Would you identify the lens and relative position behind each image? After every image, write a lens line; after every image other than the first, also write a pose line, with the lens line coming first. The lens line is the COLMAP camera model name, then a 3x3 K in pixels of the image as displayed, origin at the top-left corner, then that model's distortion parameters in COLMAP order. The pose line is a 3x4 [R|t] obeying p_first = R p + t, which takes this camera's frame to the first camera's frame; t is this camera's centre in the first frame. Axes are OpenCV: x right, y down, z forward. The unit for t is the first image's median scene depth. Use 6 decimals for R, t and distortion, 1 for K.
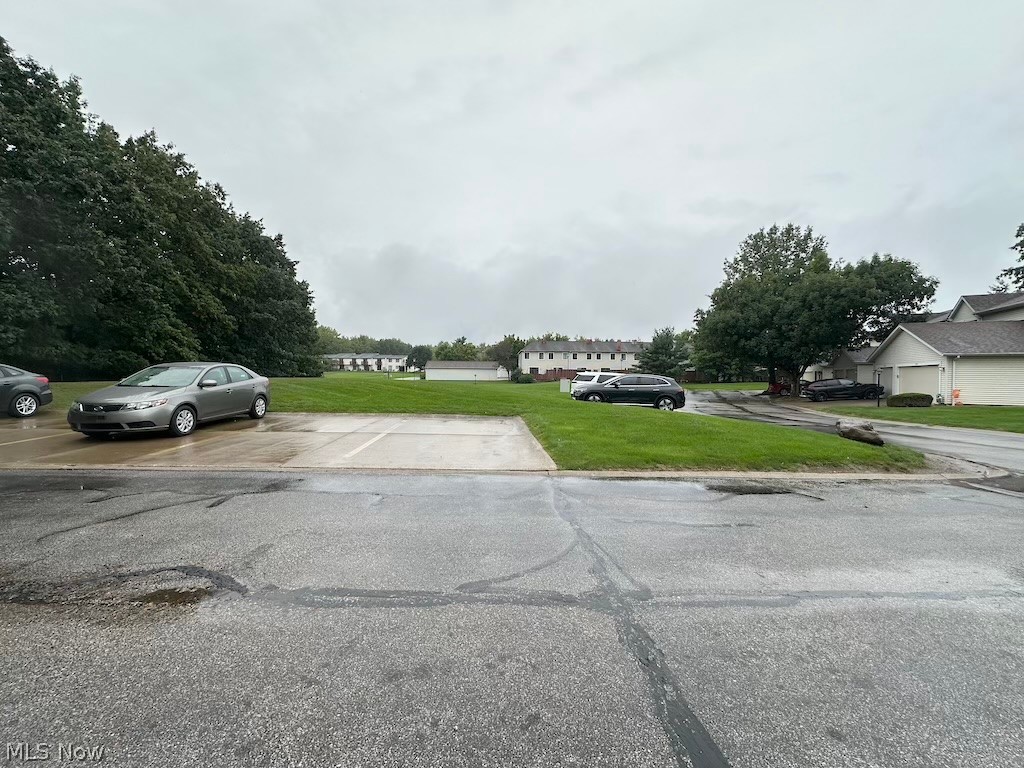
lens RADIAL K [[407.8, 0, 512.0], [0, 407.8, 384.0], [0, 0, 1]] dist [-0.002506, -0.000153]
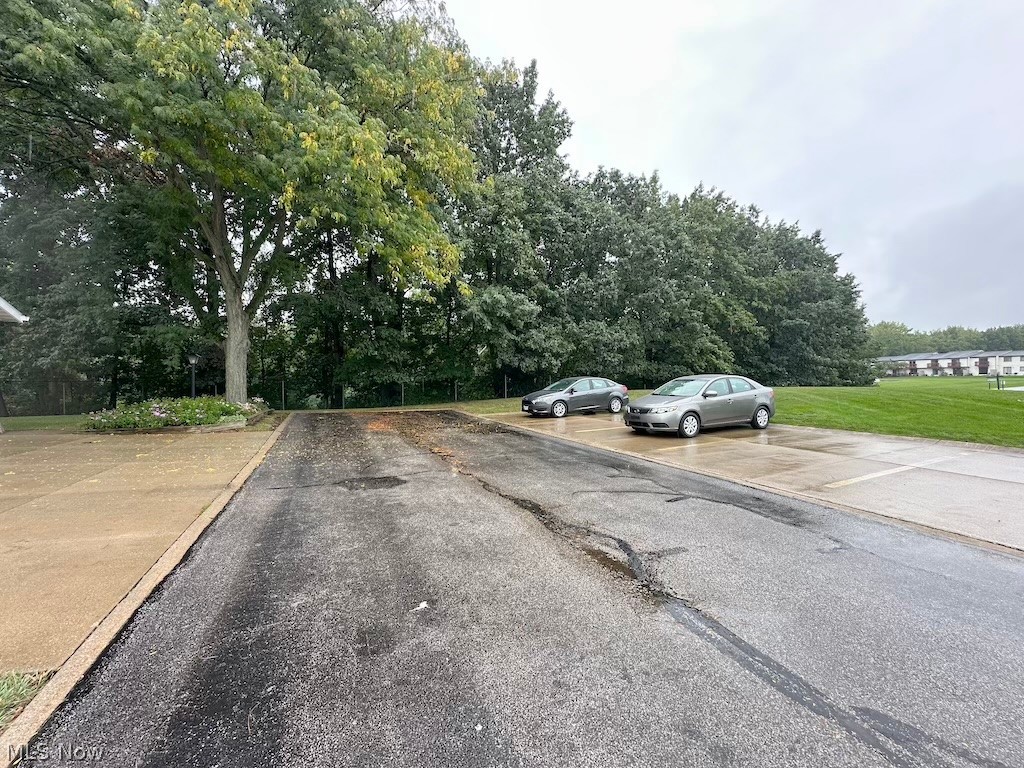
lens RADIAL K [[407.8, 0, 512.0], [0, 407.8, 384.0], [0, 0, 1]] dist [-0.002506, -0.000153]
pose [[0.382388, -0.002863, -0.923997, 0.056001], [-0.013719, 0.999867, -0.008775, -0.007117], [0.923900, 0.016032, 0.382298, 0.036741]]
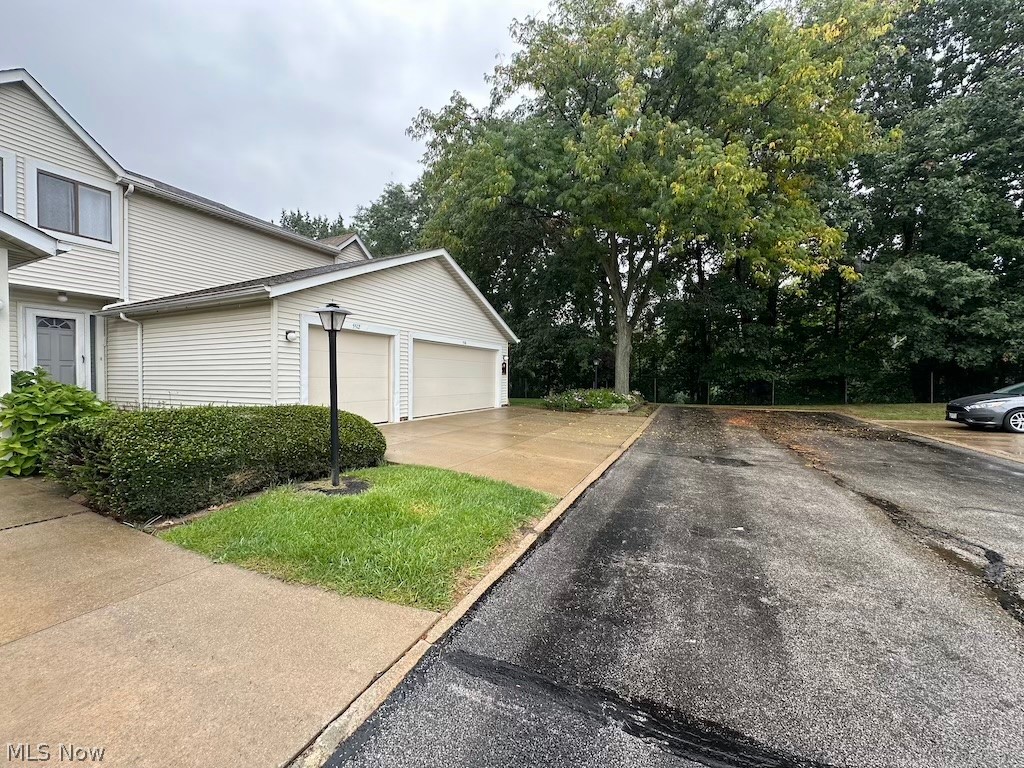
lens RADIAL K [[407.8, 0, 512.0], [0, 407.8, 384.0], [0, 0, 1]] dist [-0.002506, -0.000153]
pose [[-0.442328, 0.000646, -0.896853, 0.185651], [-0.030126, 0.999425, 0.015577, -0.003358], [0.896347, 0.033908, -0.442054, 0.052991]]
